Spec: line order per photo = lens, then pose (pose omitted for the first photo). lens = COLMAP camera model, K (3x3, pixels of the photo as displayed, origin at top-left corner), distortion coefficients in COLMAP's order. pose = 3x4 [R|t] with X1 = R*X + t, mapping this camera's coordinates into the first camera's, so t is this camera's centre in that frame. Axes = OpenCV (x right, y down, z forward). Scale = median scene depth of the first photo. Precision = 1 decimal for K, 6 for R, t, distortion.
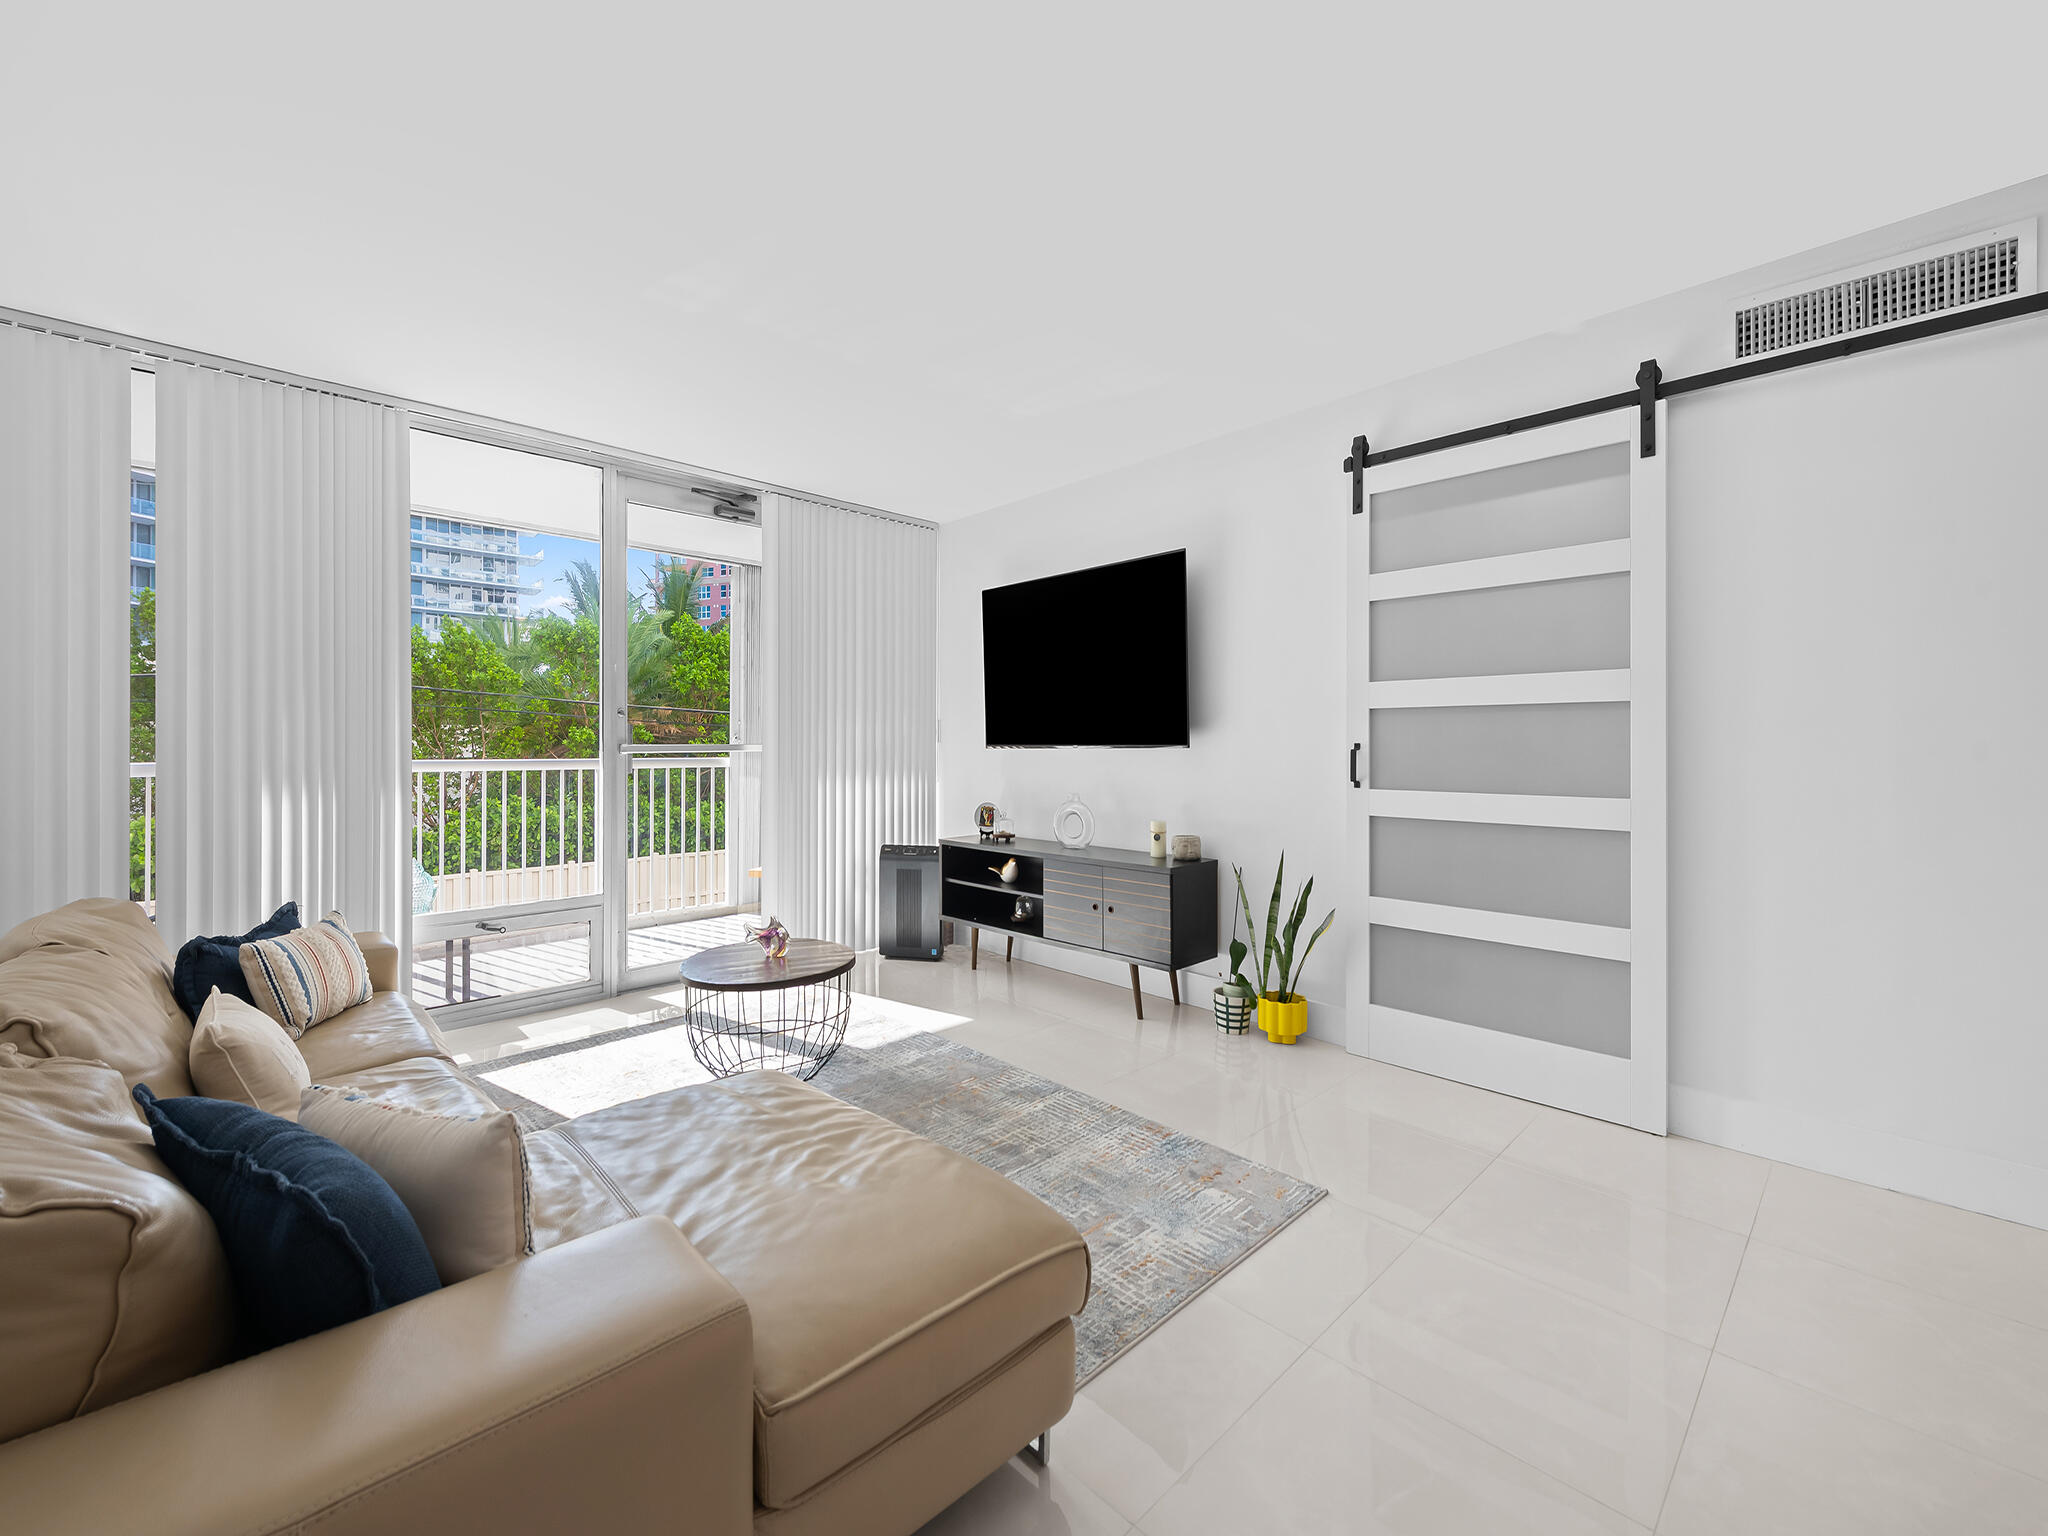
lens RADIAL K [[852.5, 0, 1015.7], [0, 852.5, 748.3], [0, 0, 1]] dist [-0.001153, -0.001033]
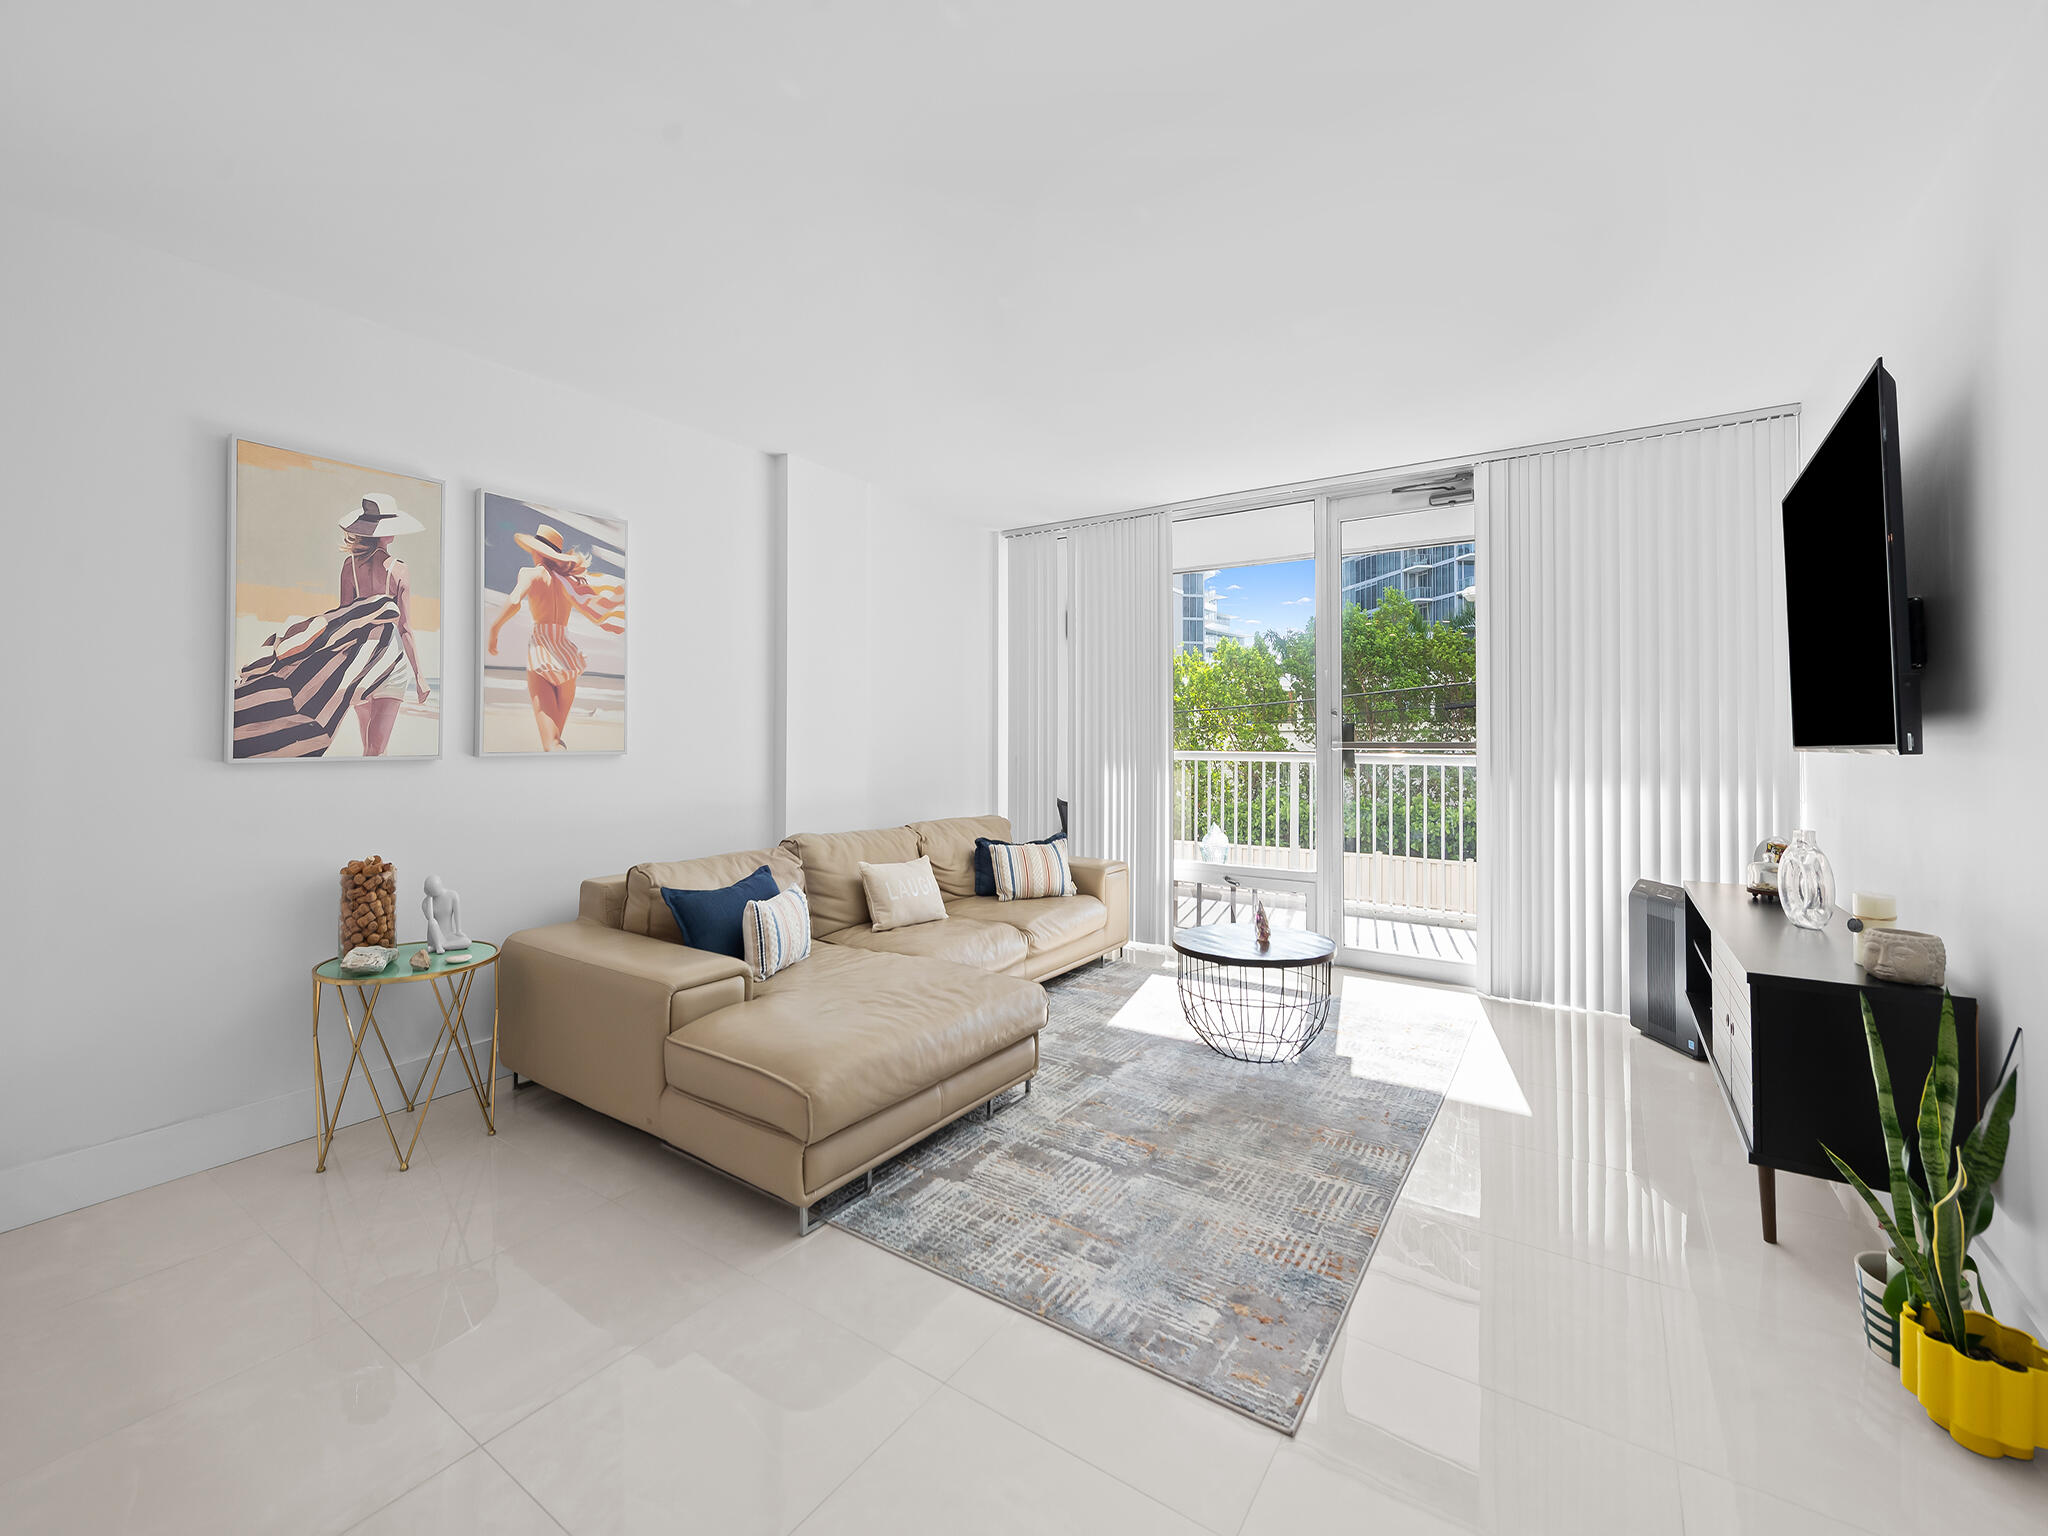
lens RADIAL K [[858.2, 0, 1020.4], [0, 858.2, 729.1], [0, 0, 1]] dist [0.000066, -0.000374]
pose [[0.200890, -0.008121, -0.979580, 0.581513], [-0.010093, 0.999895, -0.010359, -0.004960], [0.979562, 0.011968, 0.200787, 0.396124]]
